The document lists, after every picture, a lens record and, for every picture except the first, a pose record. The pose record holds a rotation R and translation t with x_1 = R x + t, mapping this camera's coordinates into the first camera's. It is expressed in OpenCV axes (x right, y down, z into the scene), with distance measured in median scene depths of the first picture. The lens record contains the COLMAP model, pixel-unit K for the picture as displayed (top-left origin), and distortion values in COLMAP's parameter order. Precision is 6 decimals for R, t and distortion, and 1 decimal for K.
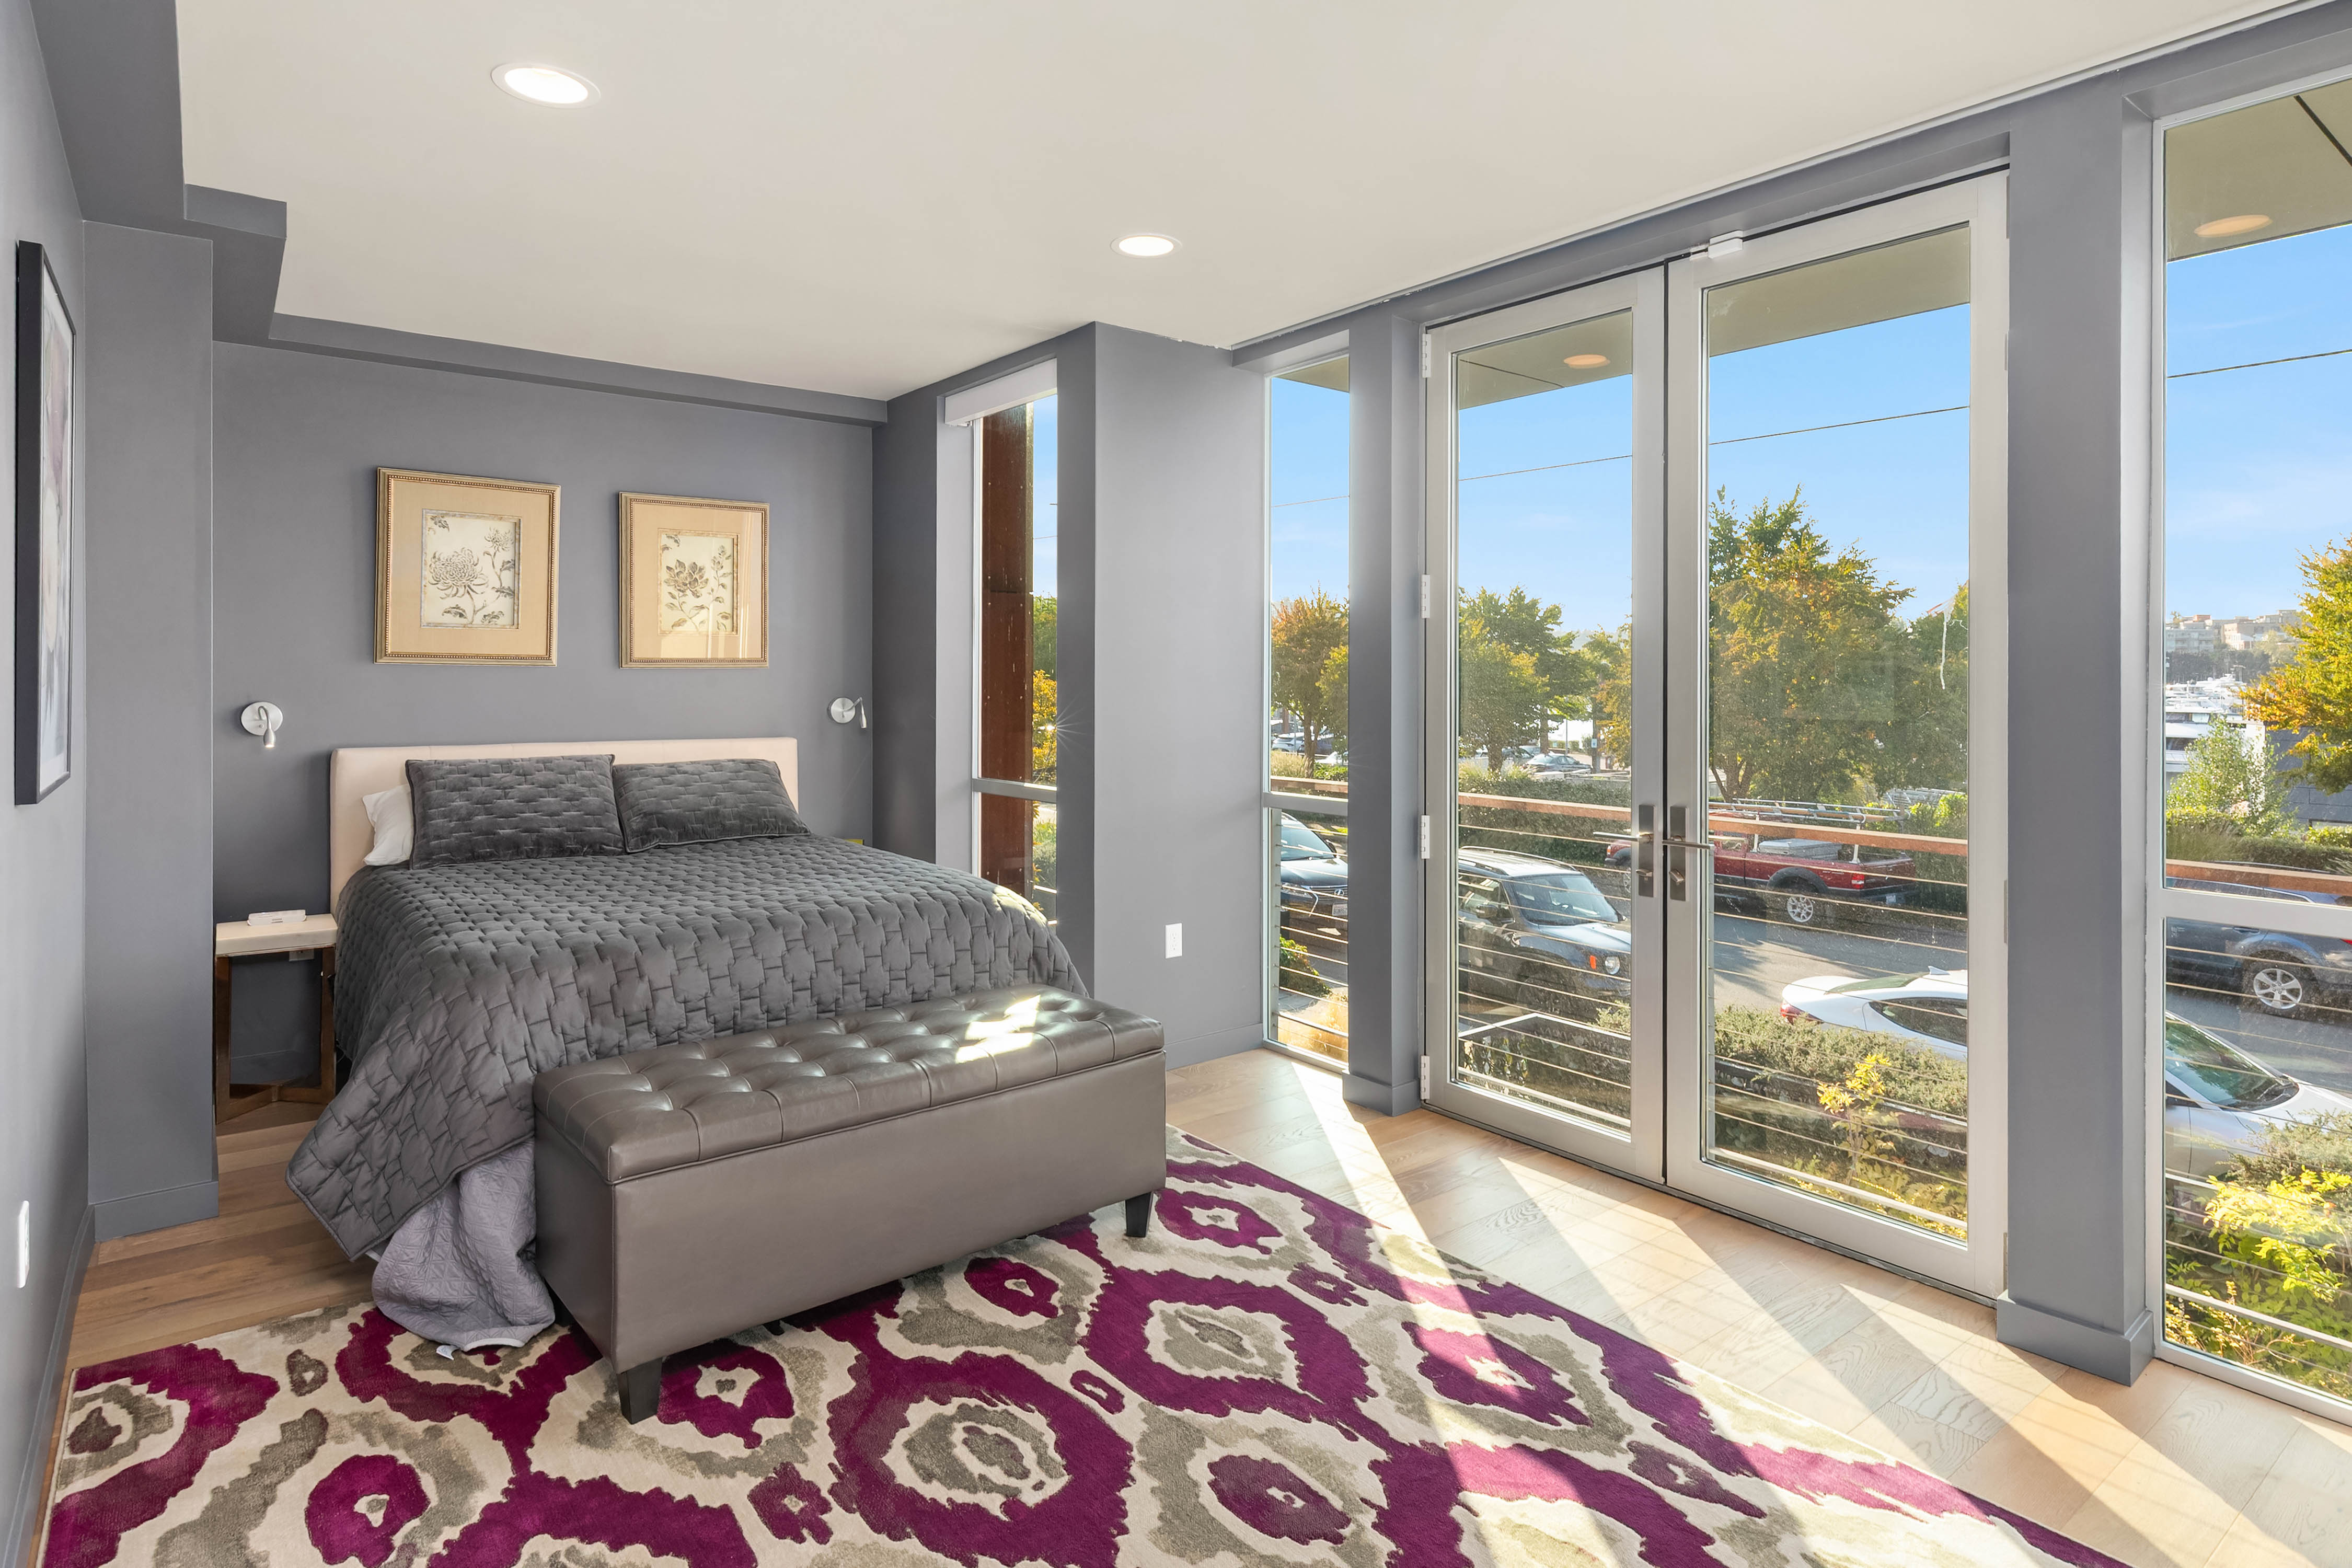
lens RADIAL K [[1232.2, 0, 1170.8], [0, 1232.2, 677.1], [0, 0, 1]] dist [-0.001729, -0.000534]
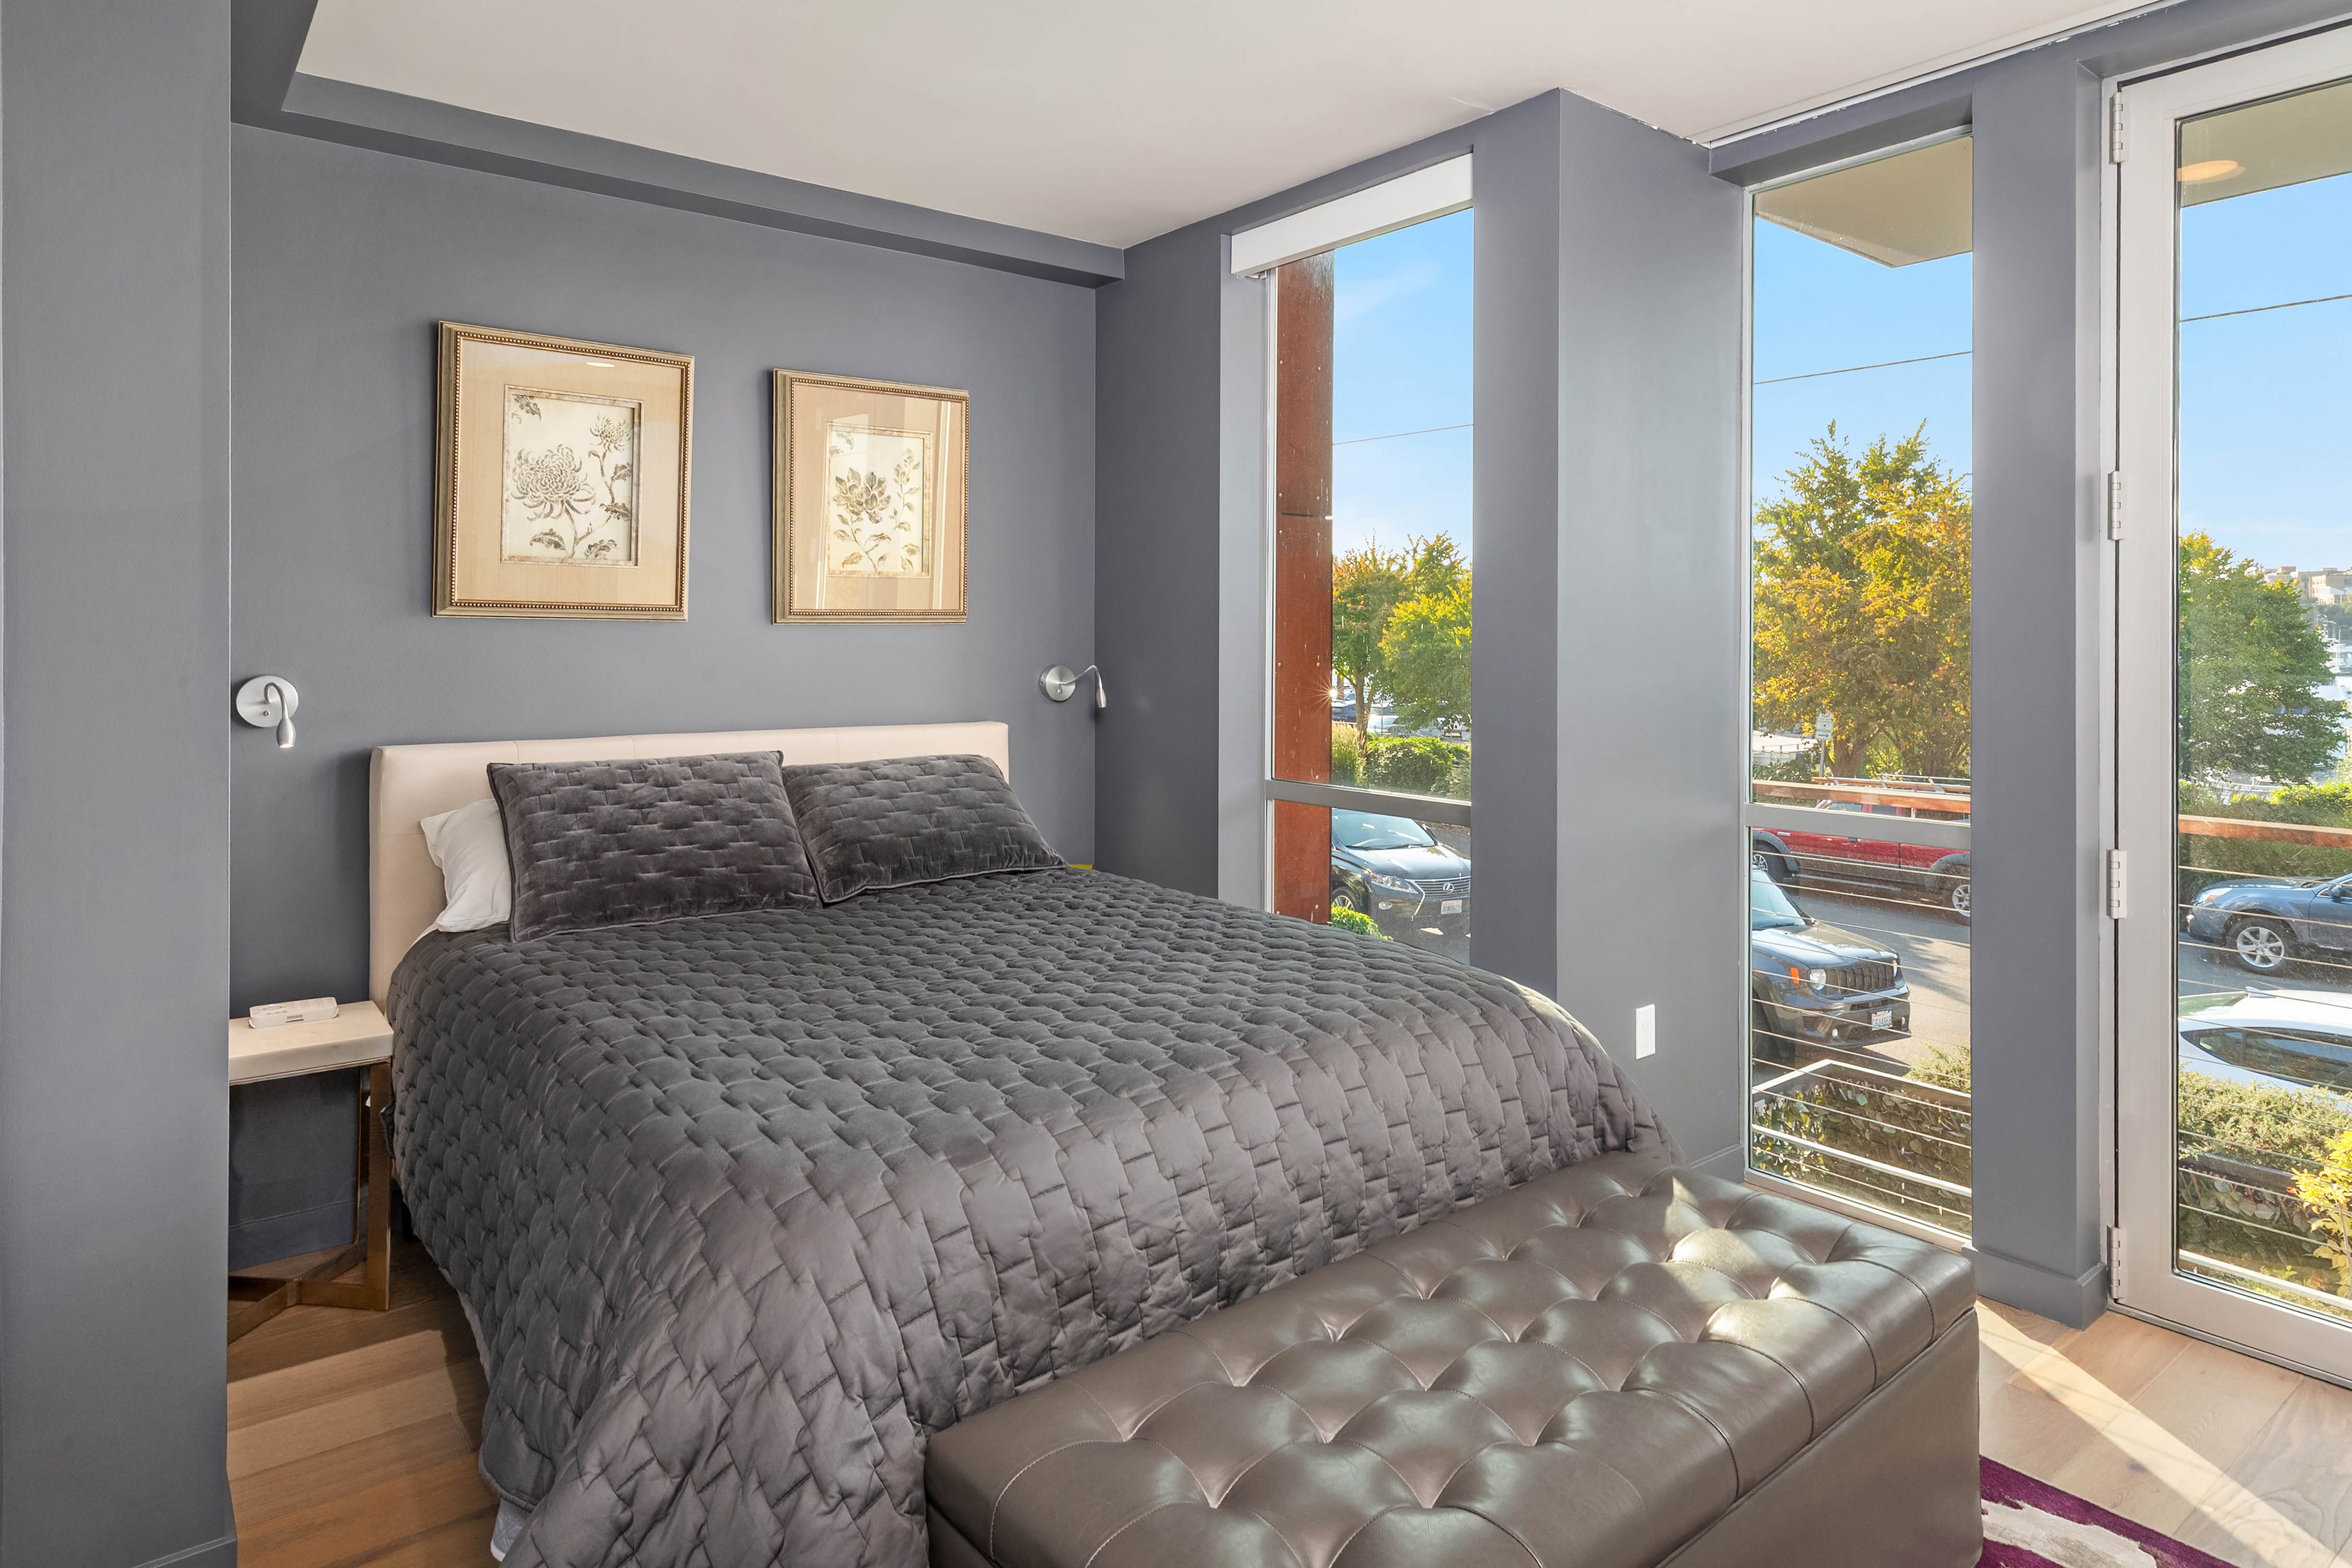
lens RADIAL K [[1342.8, 0, 1178.1], [0, 1342.8, 626.1], [0, 0, 1]] dist [0.005346, -0.000282]
pose [[0.999971, -0.002139, 0.007254, -0.256168], [0.002199, 0.999963, -0.008266, 0.000928], [-0.007236, 0.008282, 0.999940, 0.278285]]
